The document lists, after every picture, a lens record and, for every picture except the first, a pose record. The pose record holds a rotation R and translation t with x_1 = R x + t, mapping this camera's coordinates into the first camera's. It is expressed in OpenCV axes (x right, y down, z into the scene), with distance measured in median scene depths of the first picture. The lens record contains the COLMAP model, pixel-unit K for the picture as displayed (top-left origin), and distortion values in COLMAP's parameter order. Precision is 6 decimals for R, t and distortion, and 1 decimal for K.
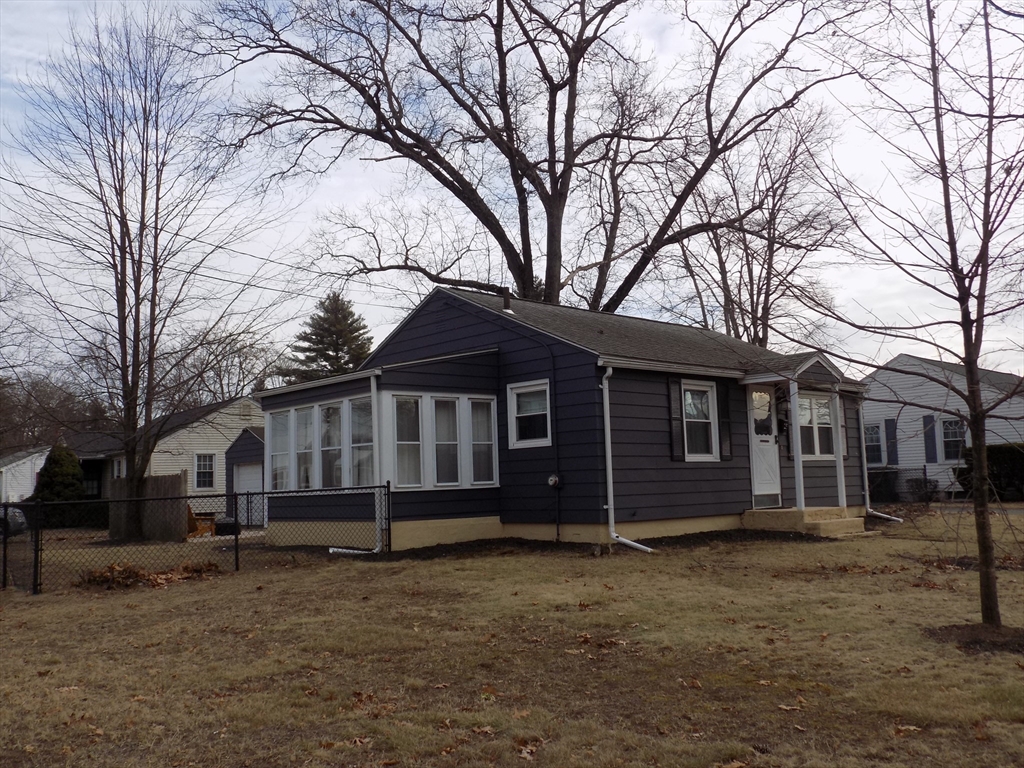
lens RADIAL K [[926.9, 0, 510.4], [0, 926.9, 389.2], [0, 0, 1]] dist [-0.034837, -0.001411]
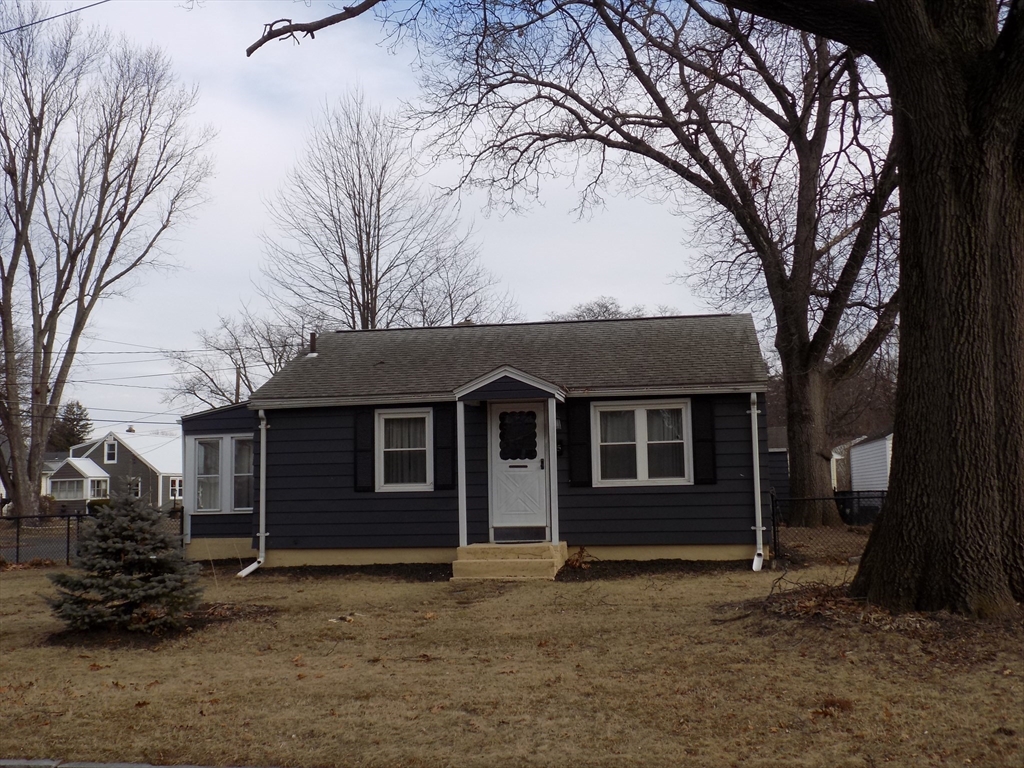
lens RADIAL K [[1088.8, 0, 513.2], [0, 1088.8, 378.8], [0, 0, 1]] dist [-0.032721, 0.000000]
pose [[0.613468, -0.069371, -0.786666, 1.089648], [0.084367, 0.996191, -0.022056, -0.005042], [0.785200, -0.052838, 0.616984, 0.347747]]
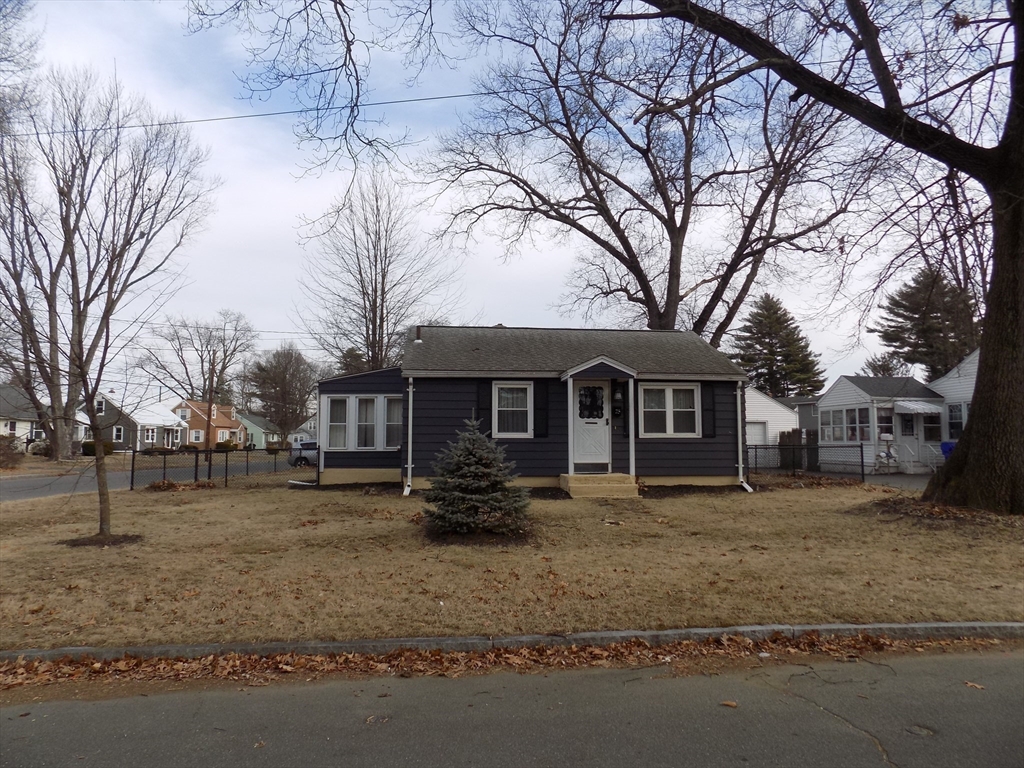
lens RADIAL K [[693.5, 0, 508.8], [0, 693.5, 393.2], [0, 0, 1]] dist [-0.066110, 0.065547]
pose [[0.795343, -0.017813, -0.605898, 0.778042], [0.039943, 0.998936, 0.023063, -0.014482], [0.604843, -0.042544, 0.795208, 0.130621]]
